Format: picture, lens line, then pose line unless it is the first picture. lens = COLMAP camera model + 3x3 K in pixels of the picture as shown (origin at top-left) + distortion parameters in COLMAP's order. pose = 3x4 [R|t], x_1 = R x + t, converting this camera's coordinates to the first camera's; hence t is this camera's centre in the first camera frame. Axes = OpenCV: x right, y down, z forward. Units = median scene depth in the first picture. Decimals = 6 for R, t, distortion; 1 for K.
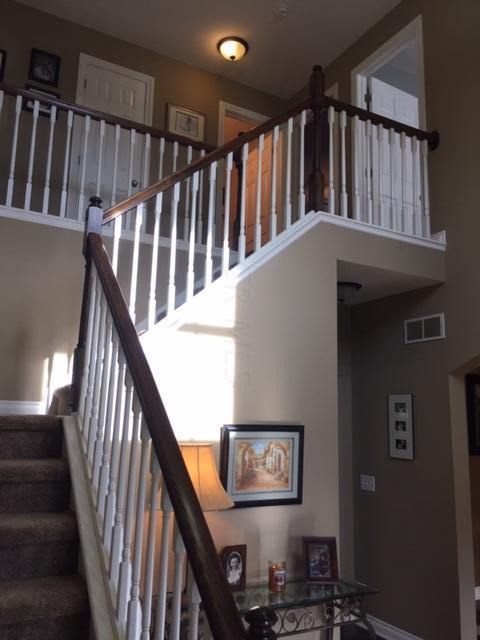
lens RADIAL K [[548.0, 0, 243.3], [0, 548.0, 318.2], [0, 0, 1]] dist [0.060520, -0.090742]
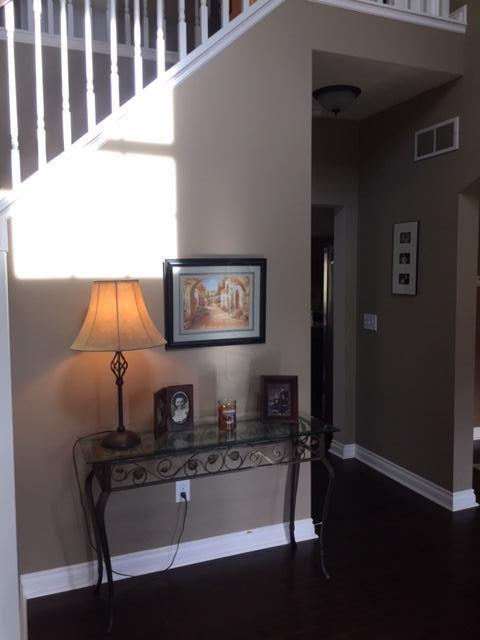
lens RADIAL K [[548.0, 0, 236.1], [0, 548.0, 323.1], [0, 0, 1]] dist [0.060520, -0.090742]
pose [[0.991767, -0.019976, -0.126491, 0.175395], [0.054067, 0.960721, 0.272197, 0.054943], [0.116085, -0.276795, 0.953891, 0.135357]]
